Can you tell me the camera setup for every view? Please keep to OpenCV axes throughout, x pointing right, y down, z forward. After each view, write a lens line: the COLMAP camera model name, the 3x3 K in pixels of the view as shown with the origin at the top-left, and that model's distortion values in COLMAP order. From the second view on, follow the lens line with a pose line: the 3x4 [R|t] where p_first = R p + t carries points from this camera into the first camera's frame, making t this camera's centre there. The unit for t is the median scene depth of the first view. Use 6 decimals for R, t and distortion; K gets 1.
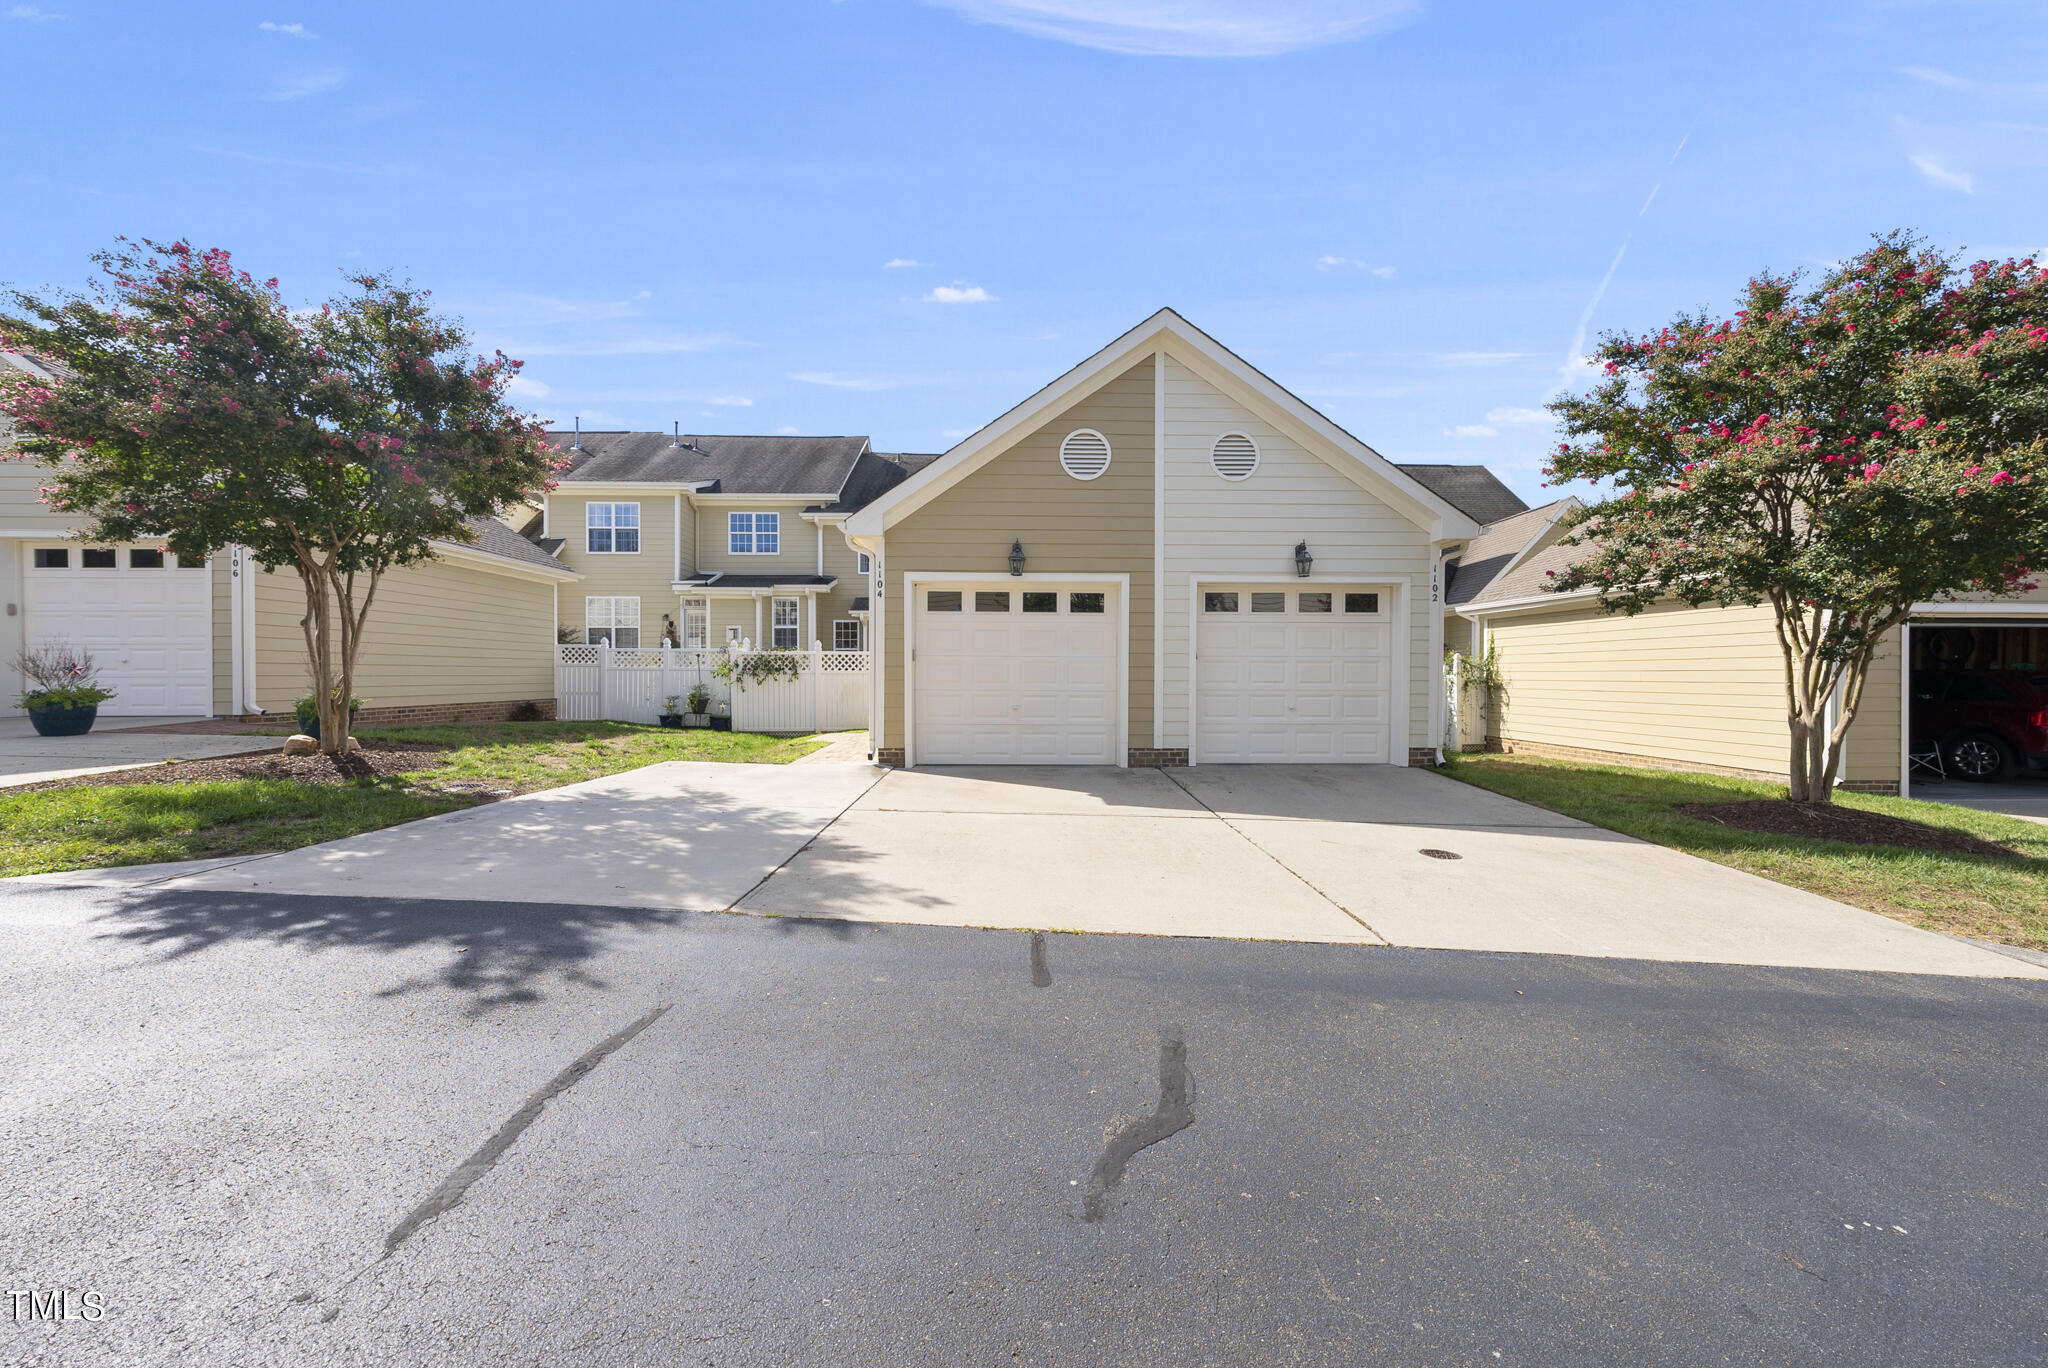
lens RADIAL K [[758.0, 0, 1024.6], [0, 758.0, 673.9], [0, 0, 1]] dist [0.000116, -0.000274]
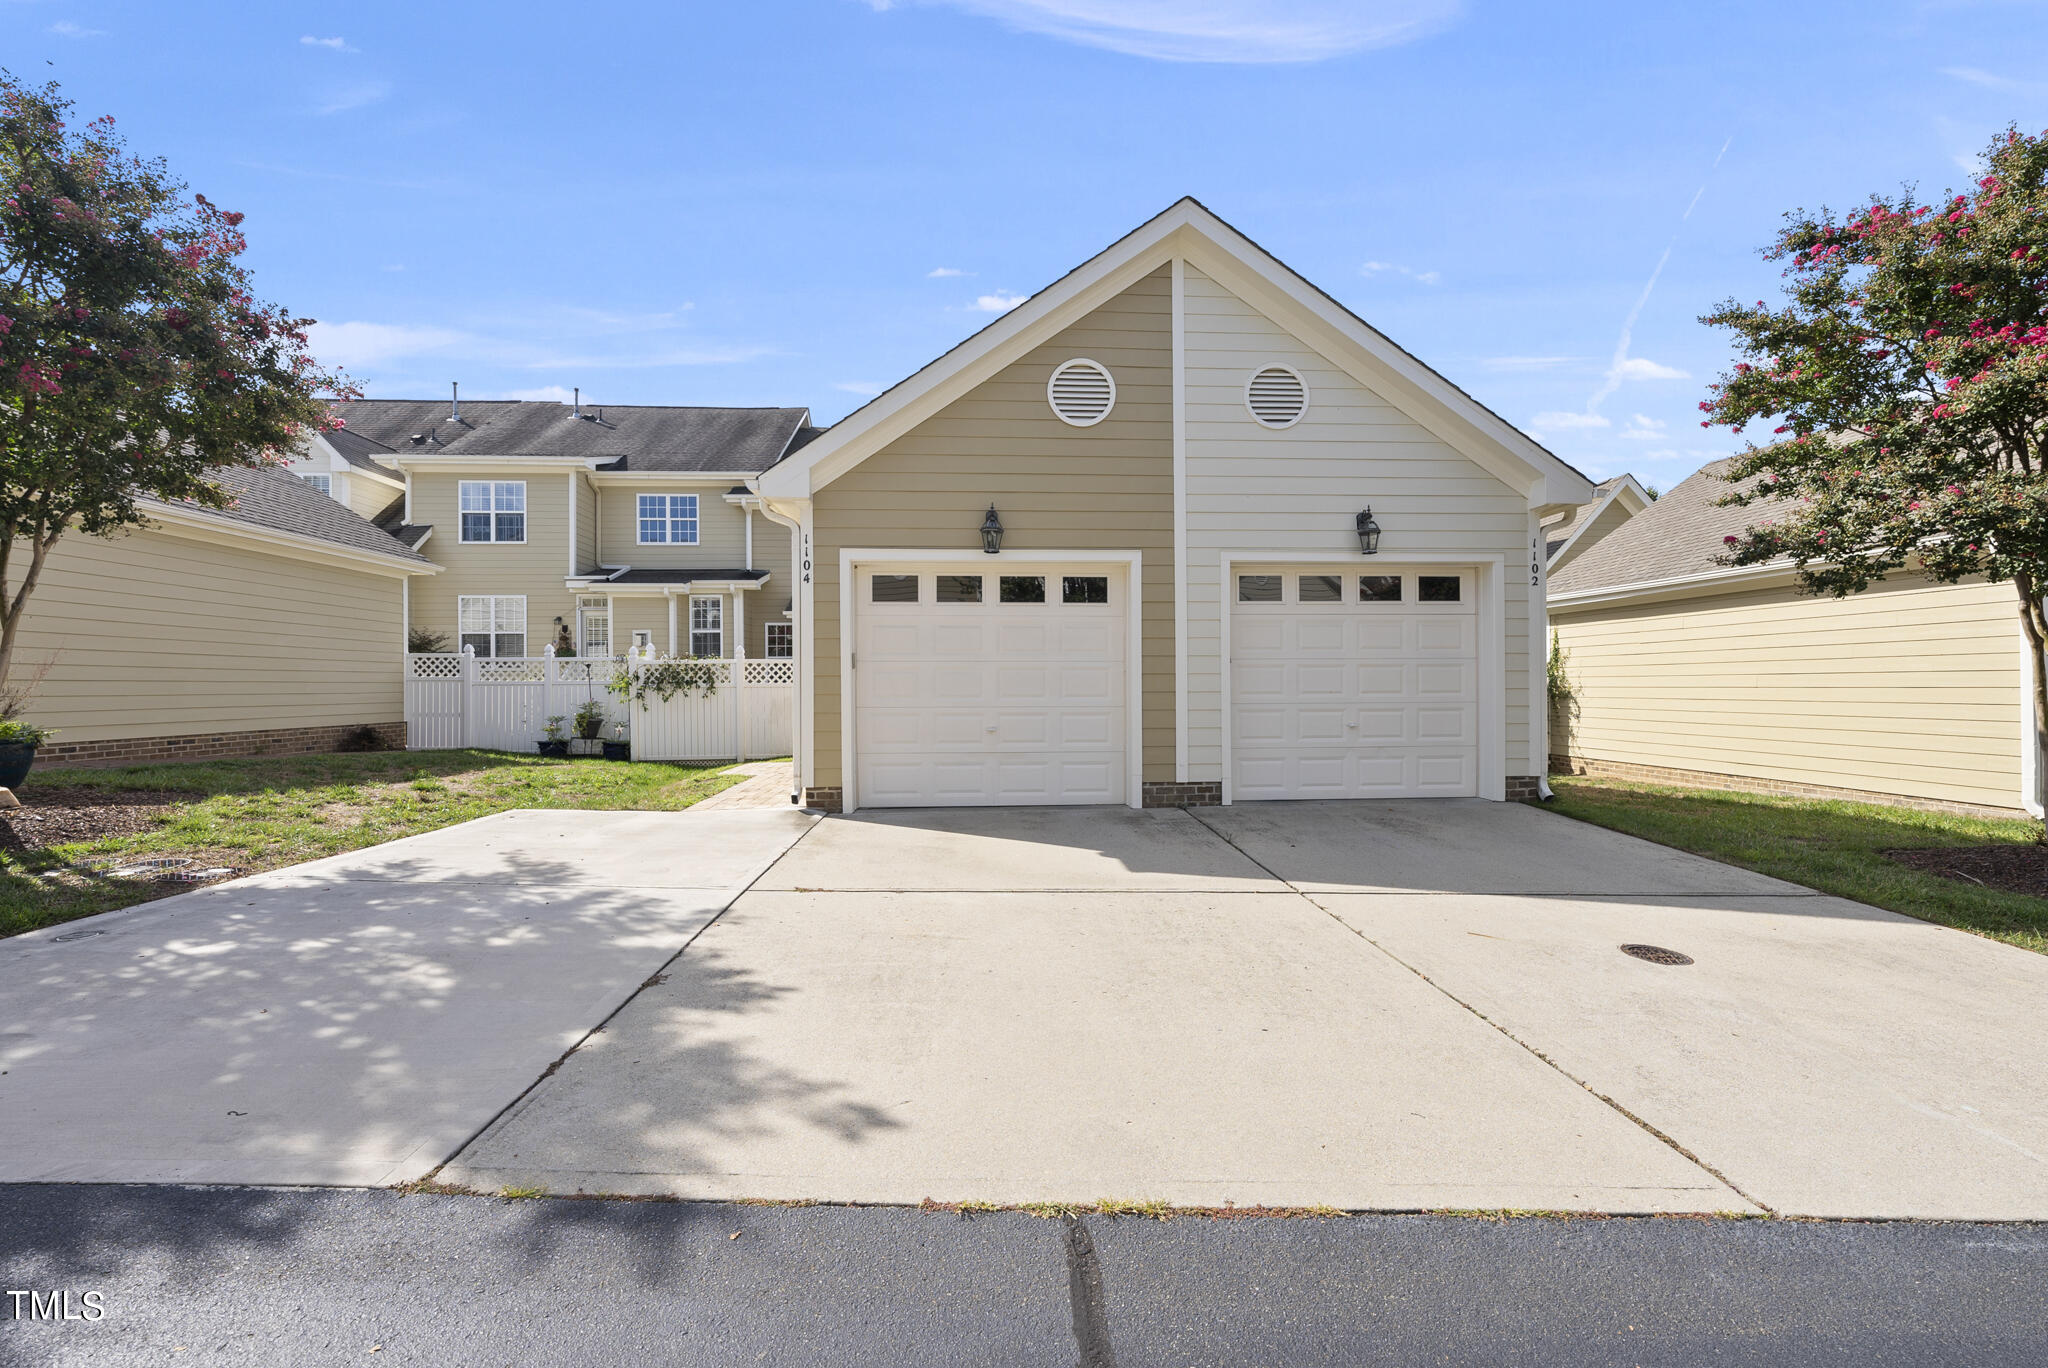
lens RADIAL K [[825.5, 0, 1026.0], [0, 825.5, 675.1], [0, 0, 1]] dist [-0.000025, -0.000017]
pose [[0.998973, -0.008776, 0.044444, -0.013957], [0.009317, 0.999885, -0.011973, 0.000342], [-0.044334, 0.012375, 0.998940, 0.185281]]
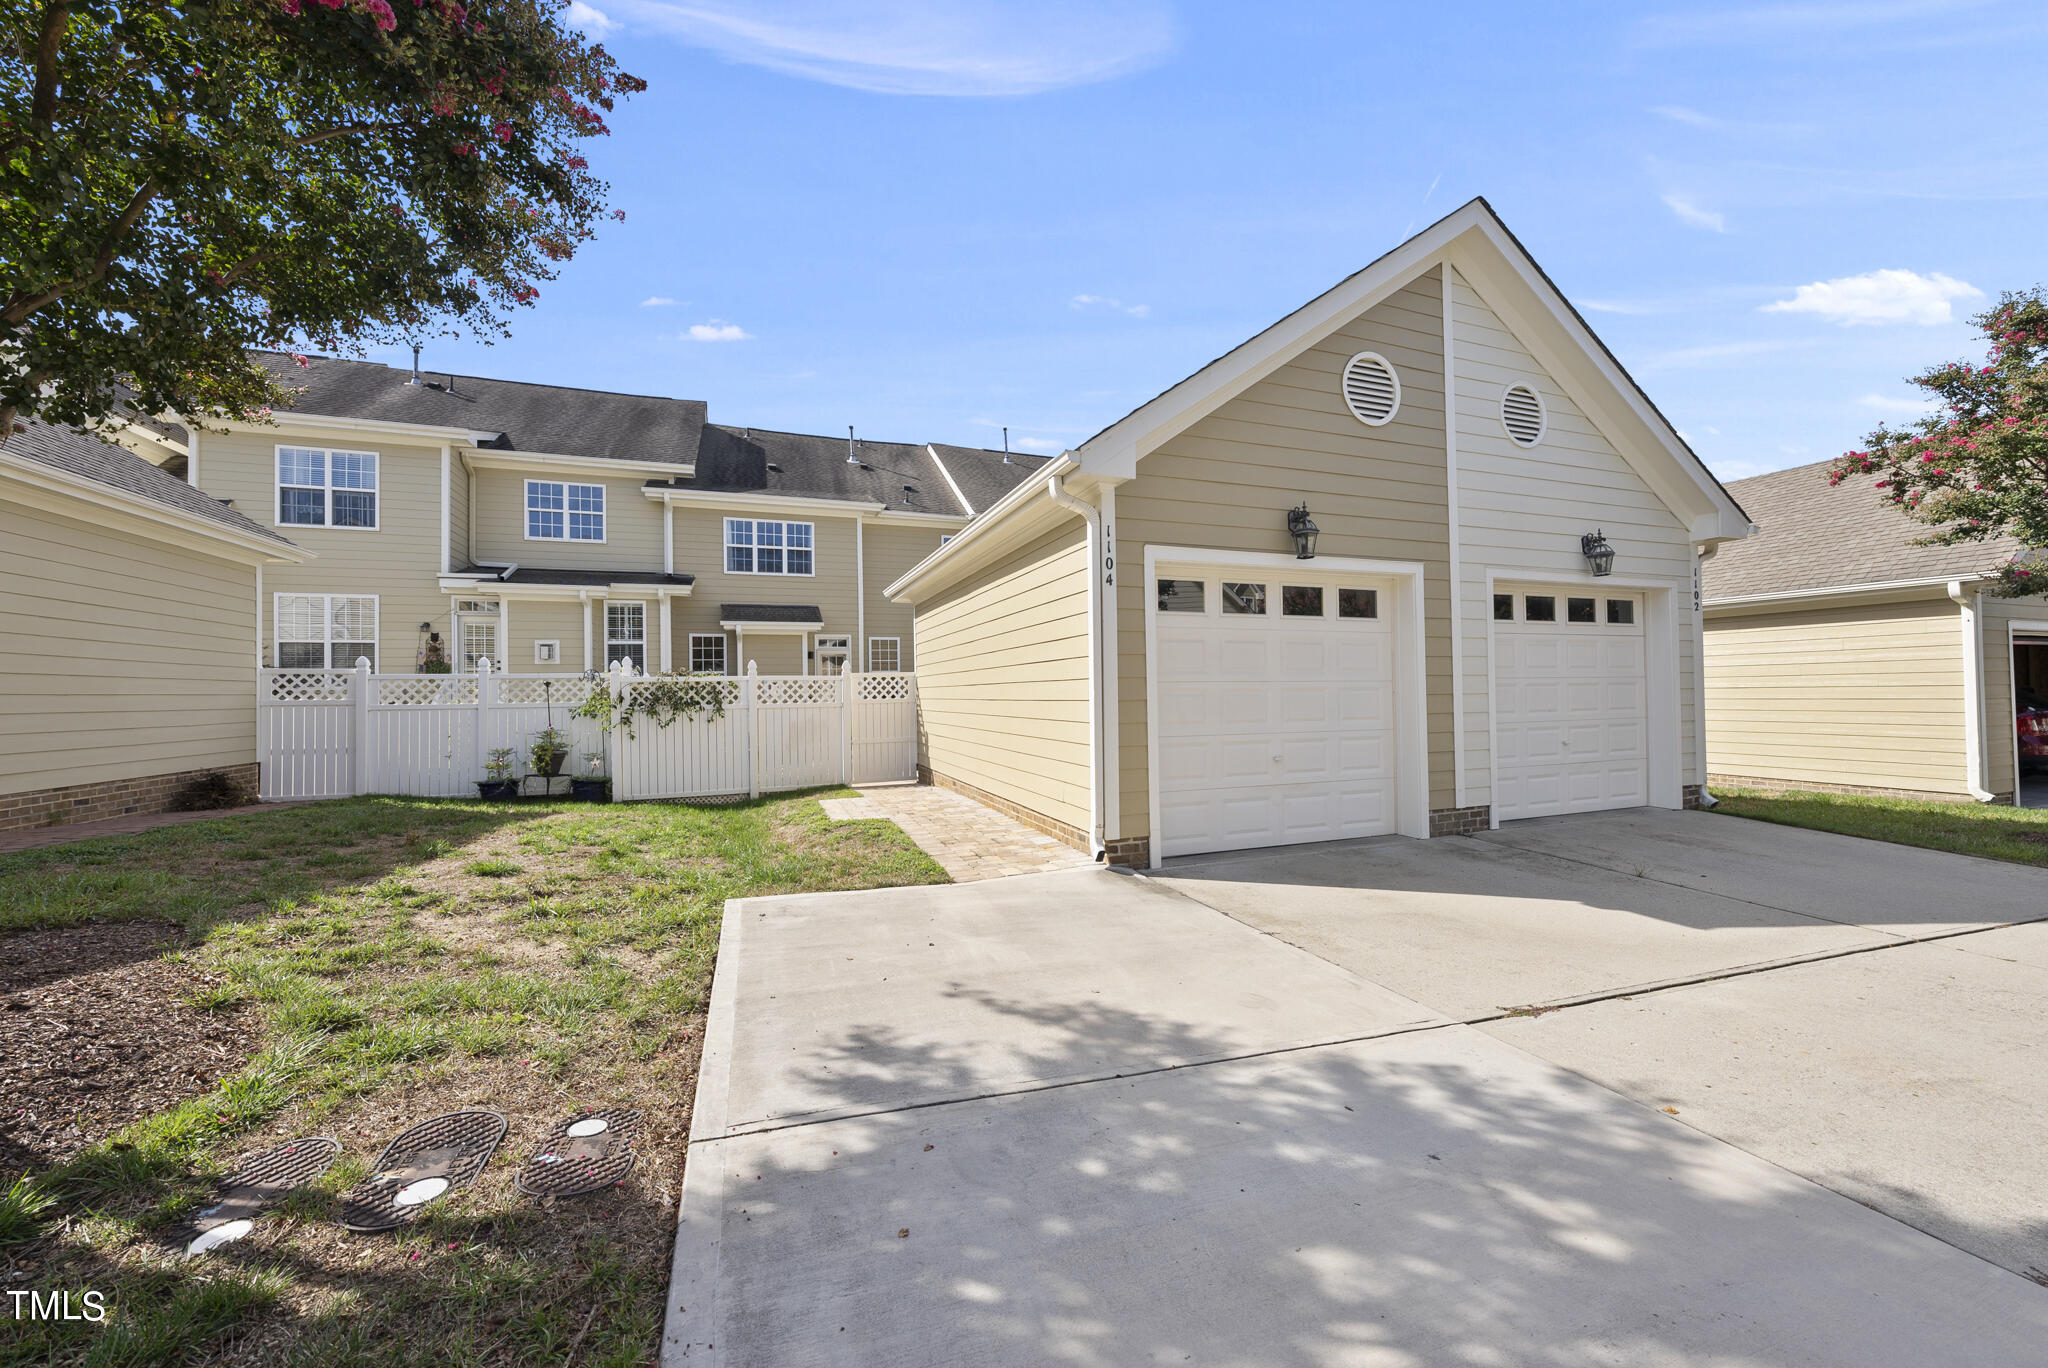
lens RADIAL K [[749.7, 0, 1019.8], [0, 749.7, 673.3], [0, 0, 1]] dist [-0.002860, -0.000272]
pose [[0.942886, -0.008119, 0.333017, -0.449586], [0.017537, 0.999527, -0.025282, -0.018301], [-0.332654, 0.029678, 0.942582, 0.465257]]
